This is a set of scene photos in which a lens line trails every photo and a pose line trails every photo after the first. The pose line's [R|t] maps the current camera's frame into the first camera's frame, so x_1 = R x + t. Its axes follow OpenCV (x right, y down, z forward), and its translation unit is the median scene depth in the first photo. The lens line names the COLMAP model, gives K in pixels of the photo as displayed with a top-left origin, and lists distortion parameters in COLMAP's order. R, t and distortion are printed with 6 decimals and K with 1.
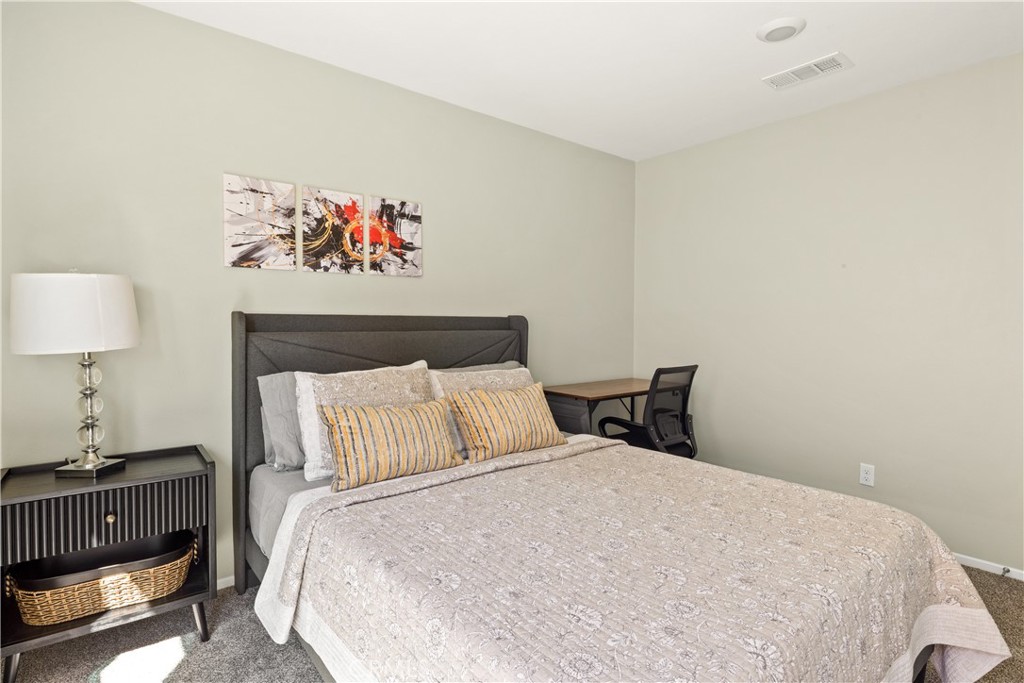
lens RADIAL K [[503.4, 0, 510.0], [0, 503.4, 318.2], [0, 0, 1]] dist [-0.000169, -0.000868]
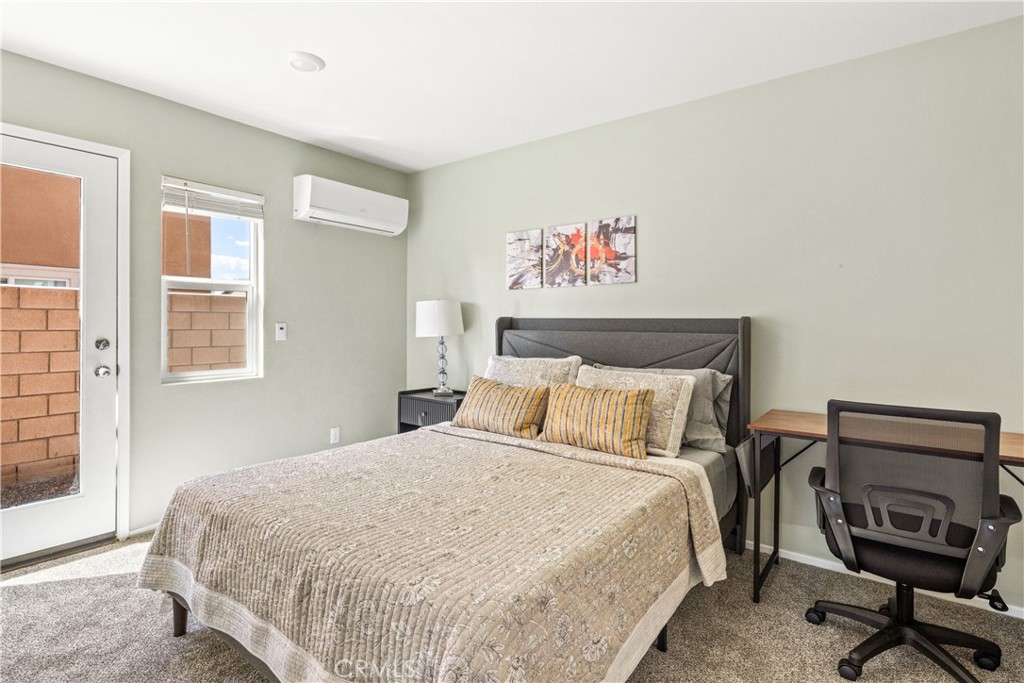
lens RADIAL K [[503.4, 0, 510.0], [0, 503.4, 318.2], [0, 0, 1]] dist [-0.000169, -0.000868]
pose [[0.254919, -0.004117, -0.966954, 0.885678], [0.008958, 0.999958, -0.001896, -0.005047], [0.966921, -0.008178, 0.254945, 0.504133]]
